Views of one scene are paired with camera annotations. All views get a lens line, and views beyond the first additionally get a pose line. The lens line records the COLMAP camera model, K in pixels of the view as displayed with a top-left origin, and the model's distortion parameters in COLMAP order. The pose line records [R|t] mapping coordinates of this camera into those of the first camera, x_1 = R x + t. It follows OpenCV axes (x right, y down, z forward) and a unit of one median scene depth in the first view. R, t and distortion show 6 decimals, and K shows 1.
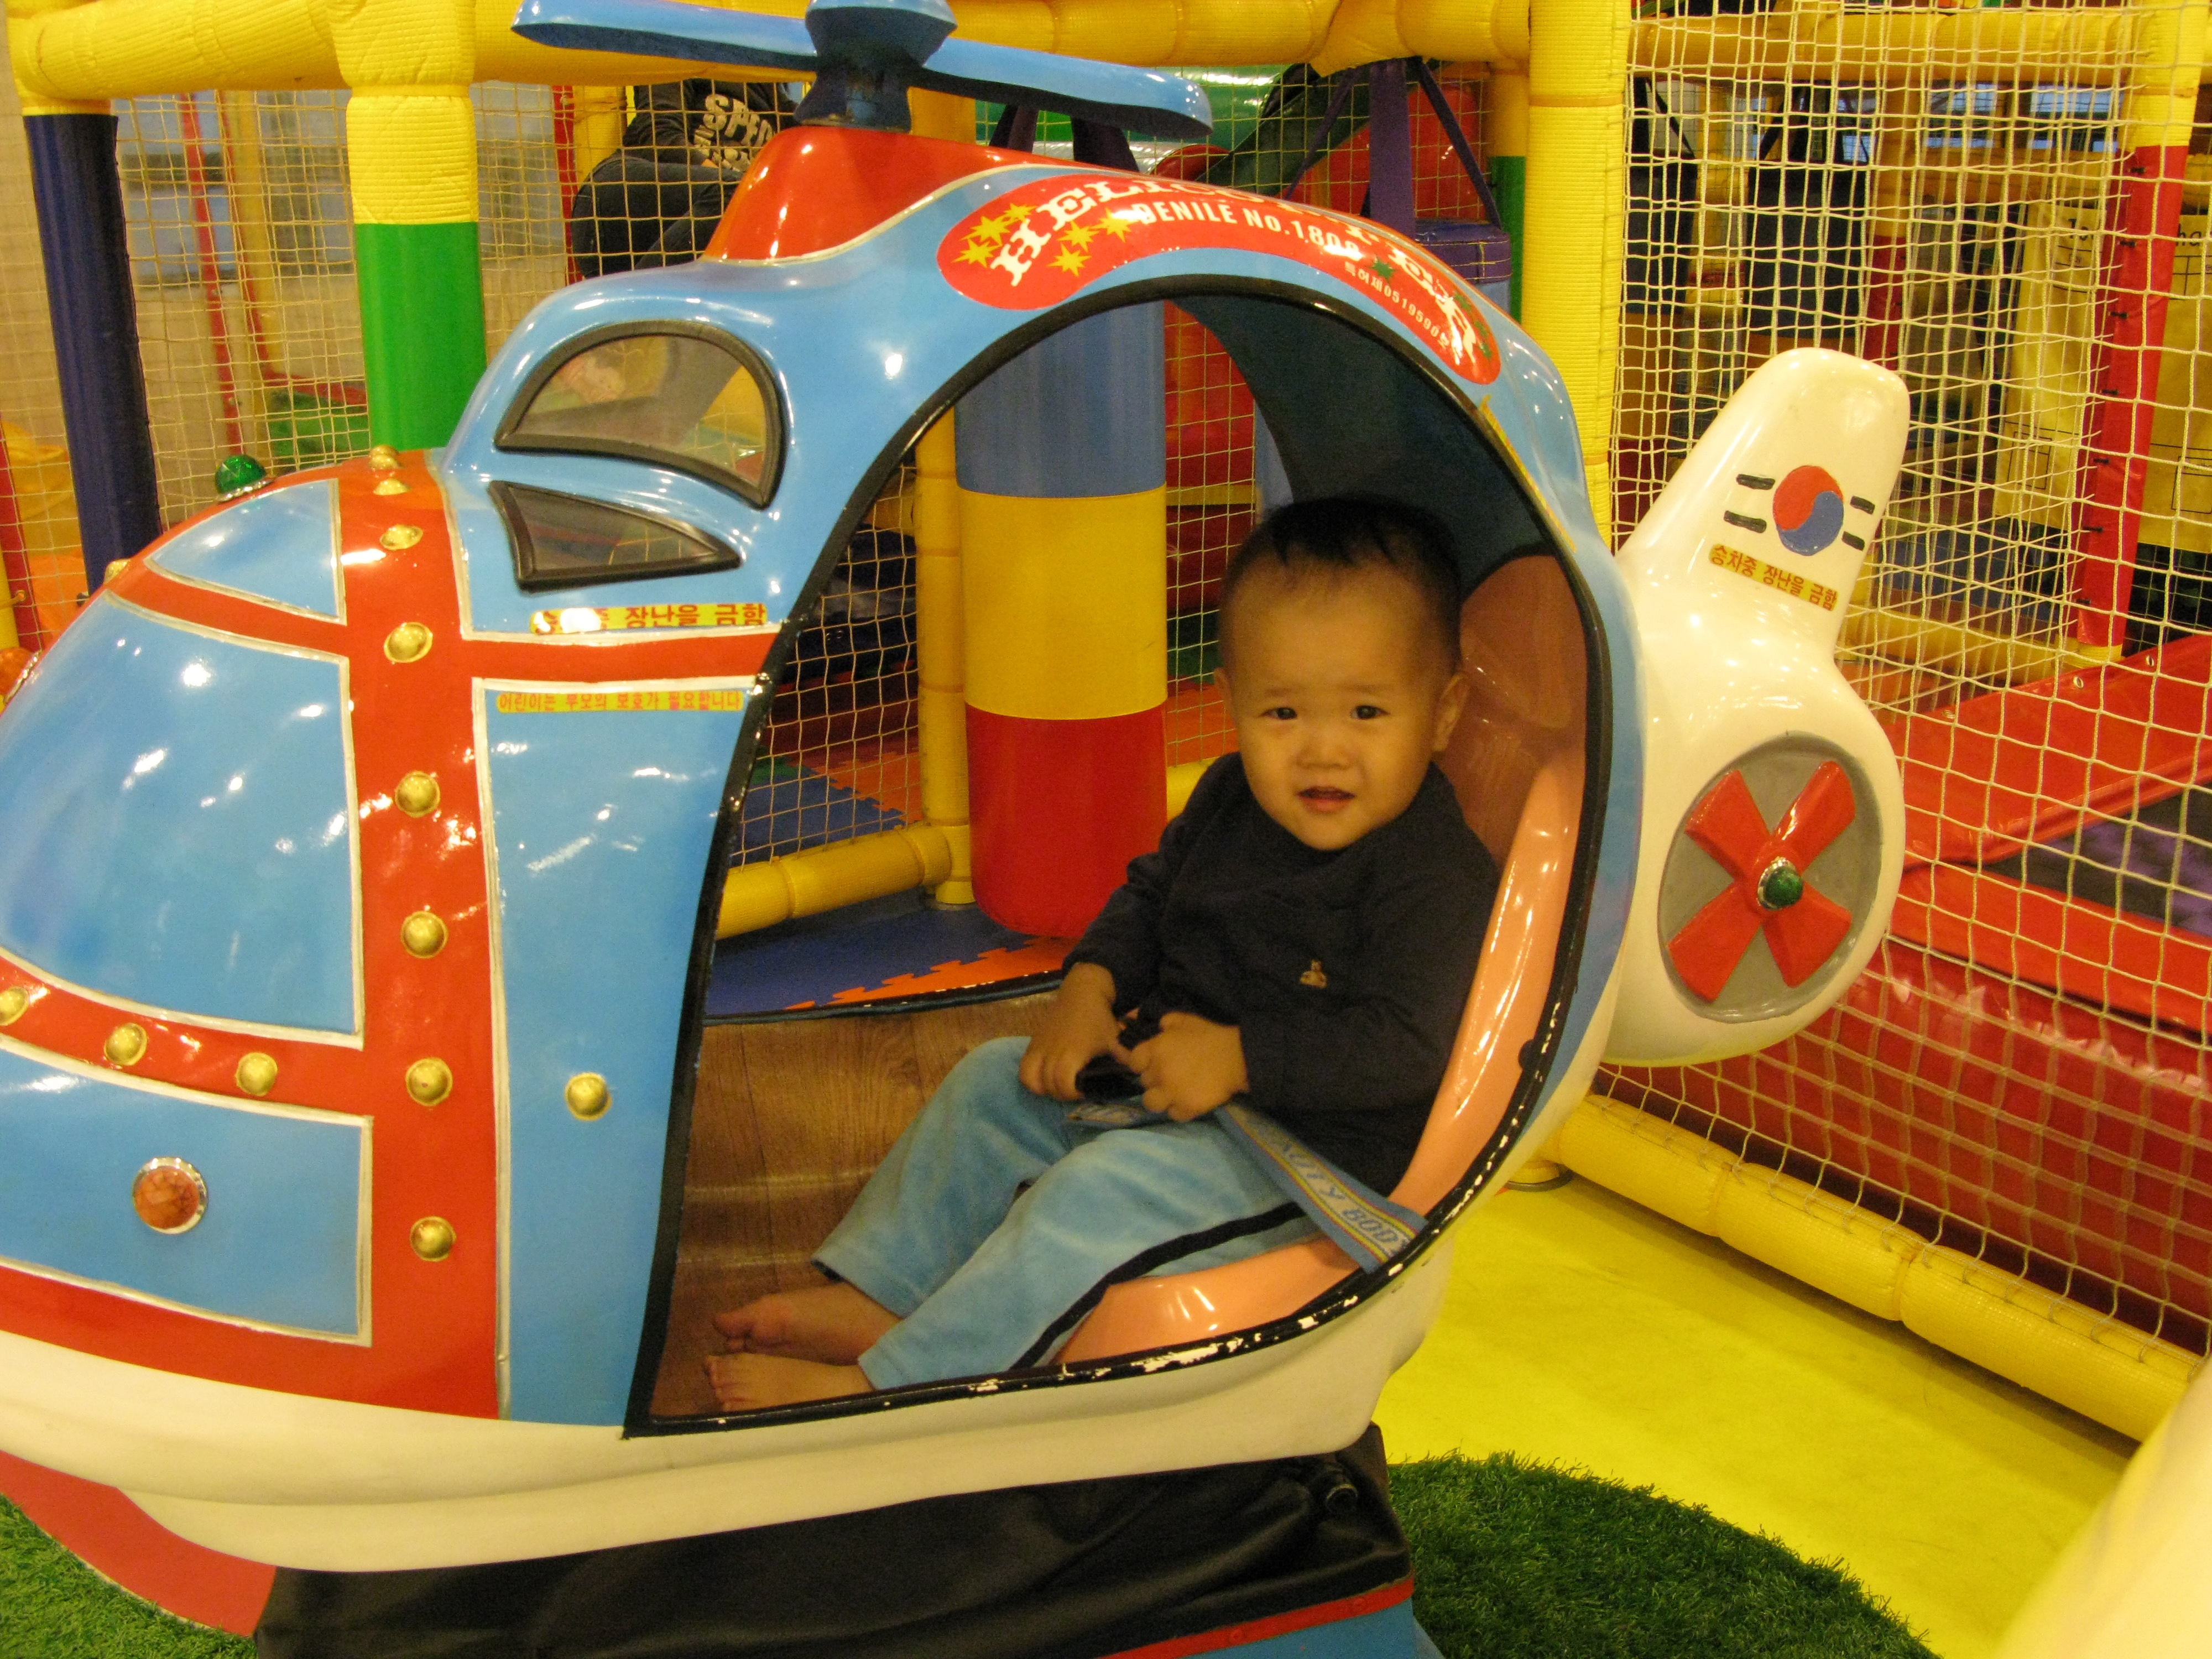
lens RADIAL K [[2256.5, 0, 1097.8], [0, 2256.5, 814.1], [0, 0, 1]] dist [-0.210093, 0.240896]
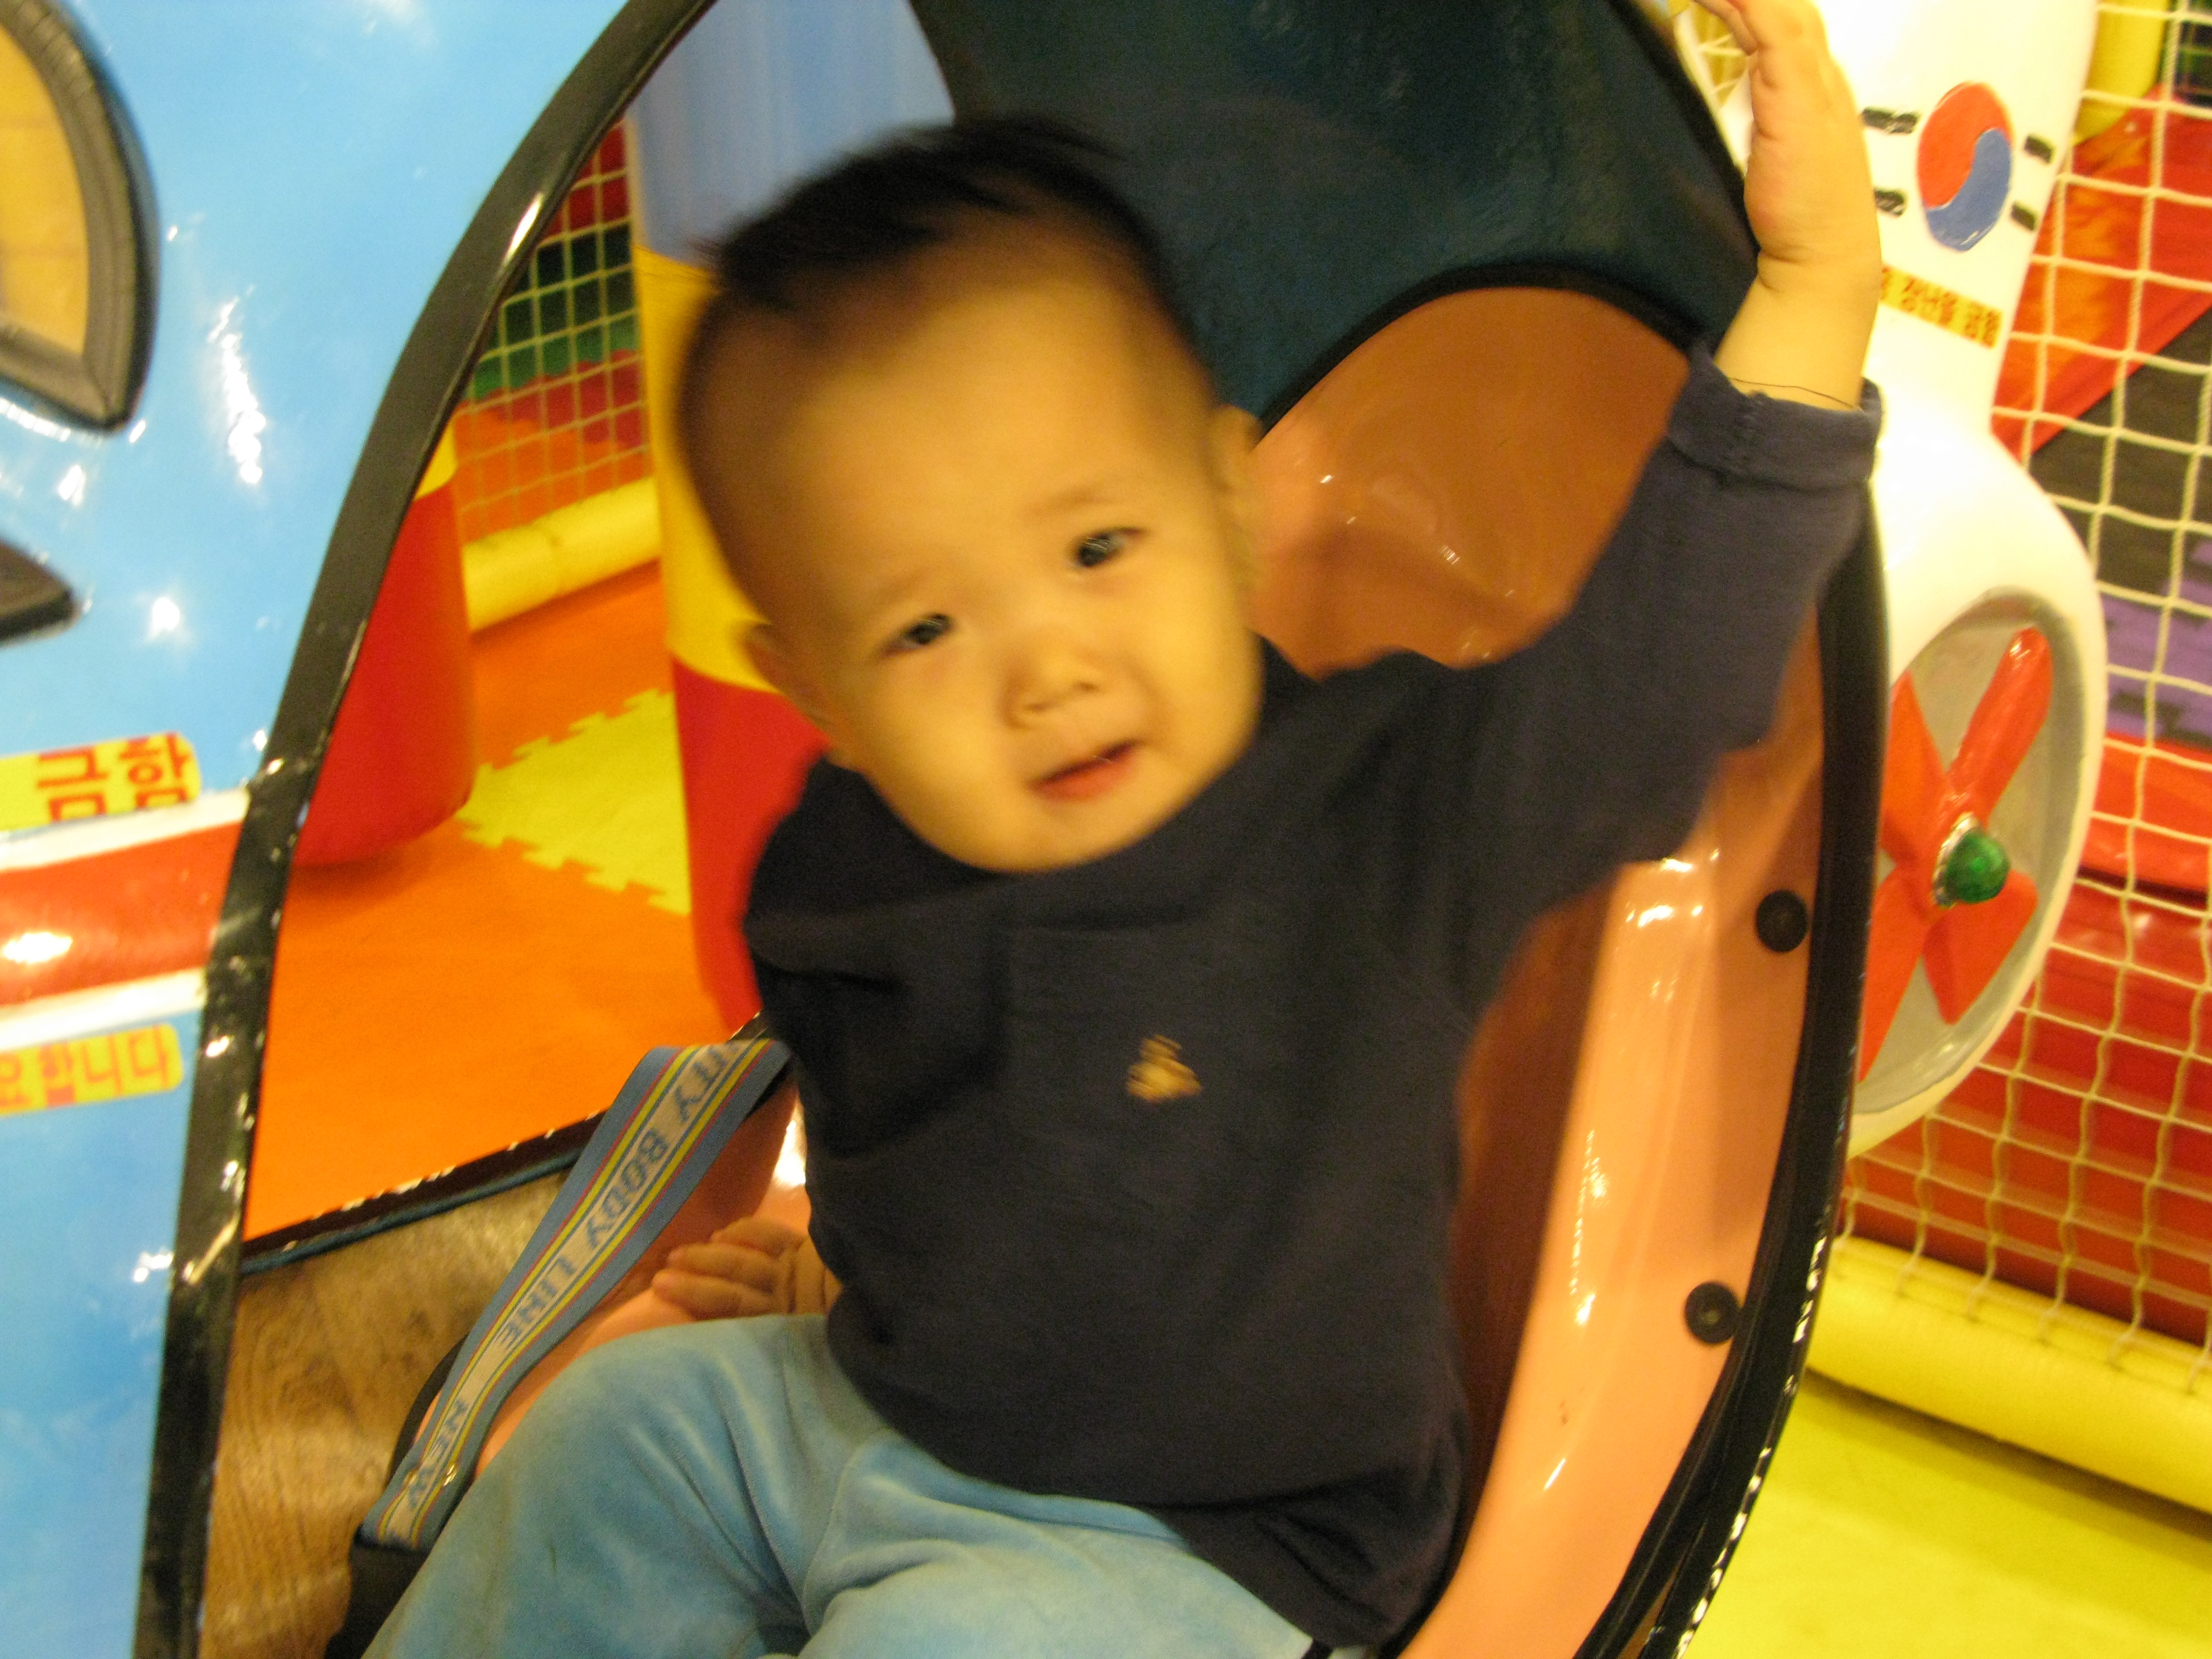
lens RADIAL K [[2856.3, 0, 1106.0], [0, 2856.3, 829.5], [0, 0, 1]] dist [-0.073620, -0.012915]
pose [[0.945144, -0.121023, 0.303409, -0.111846], [0.082011, 0.987000, 0.138221, -0.095466], [-0.316192, -0.105756, 0.942782, 0.420135]]
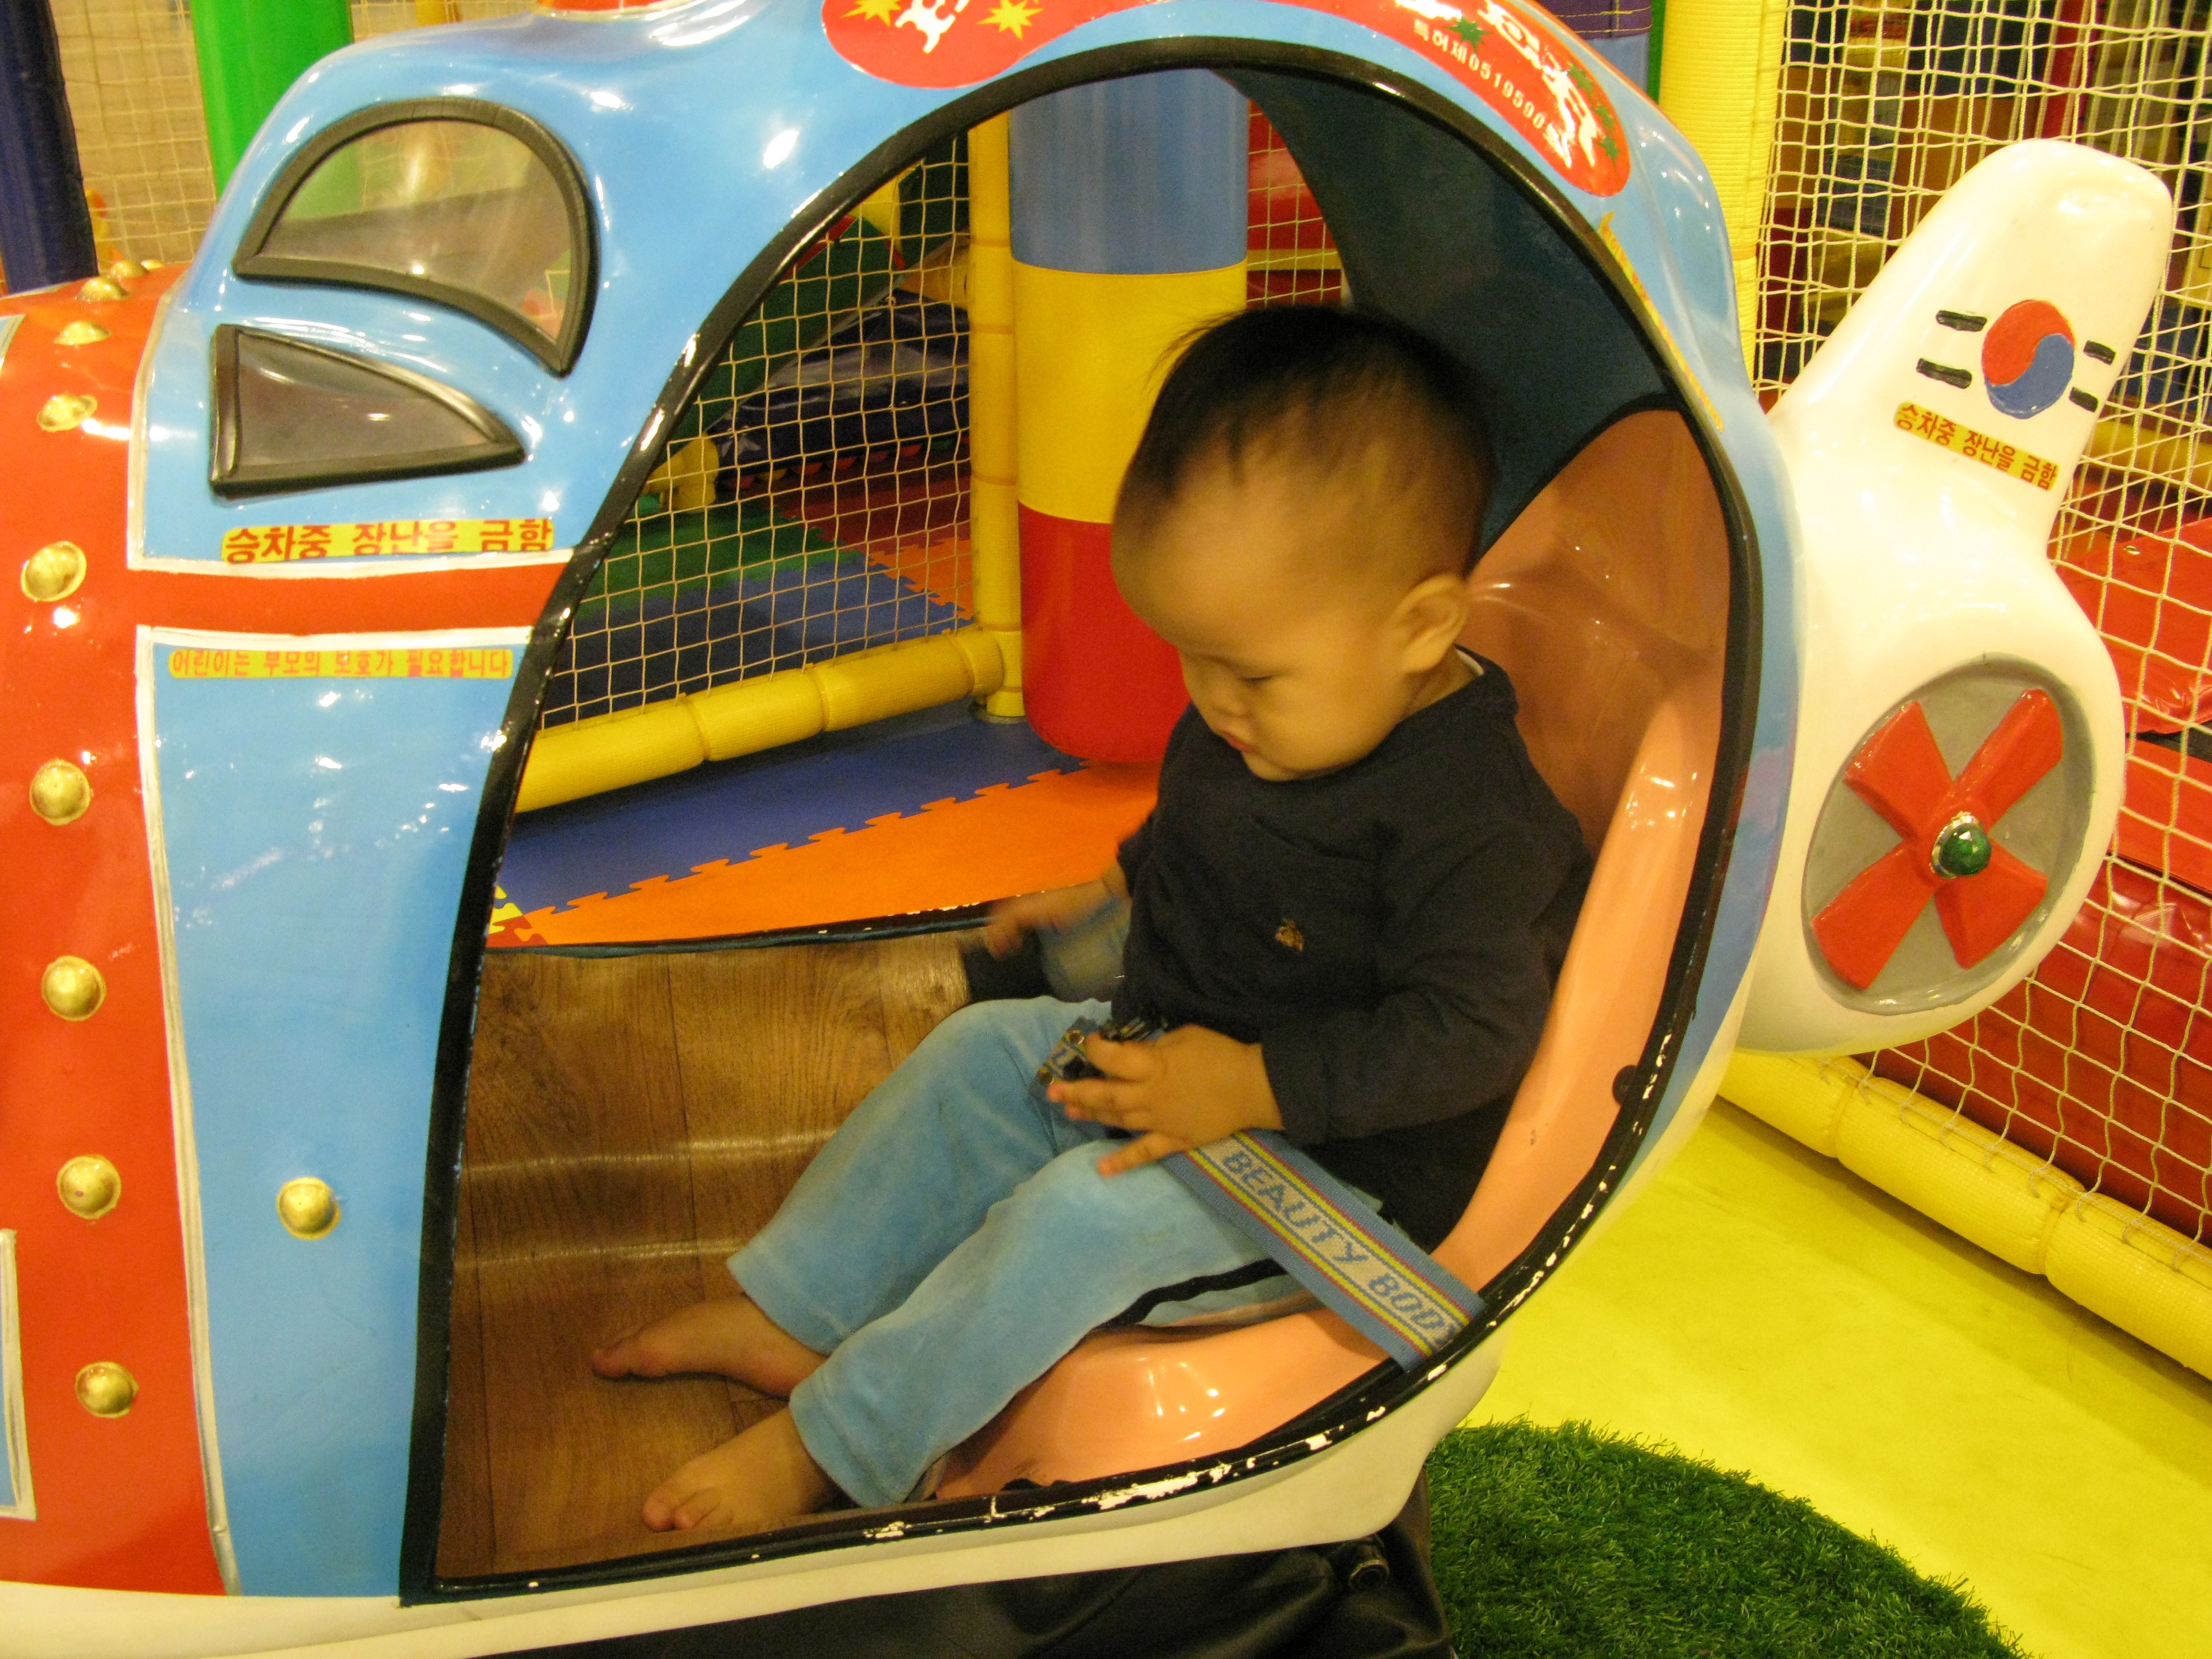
lens RADIAL K [[2236.5, 0, 1106.0], [0, 2236.5, 829.5], [0, 0, 1]] dist [-0.208805, 0.239117]
pose [[0.998626, 0.026953, -0.044939, 0.043648], [-0.021230, 0.992144, 0.123283, -0.064861], [0.047908, -0.122159, 0.991354, 0.237185]]
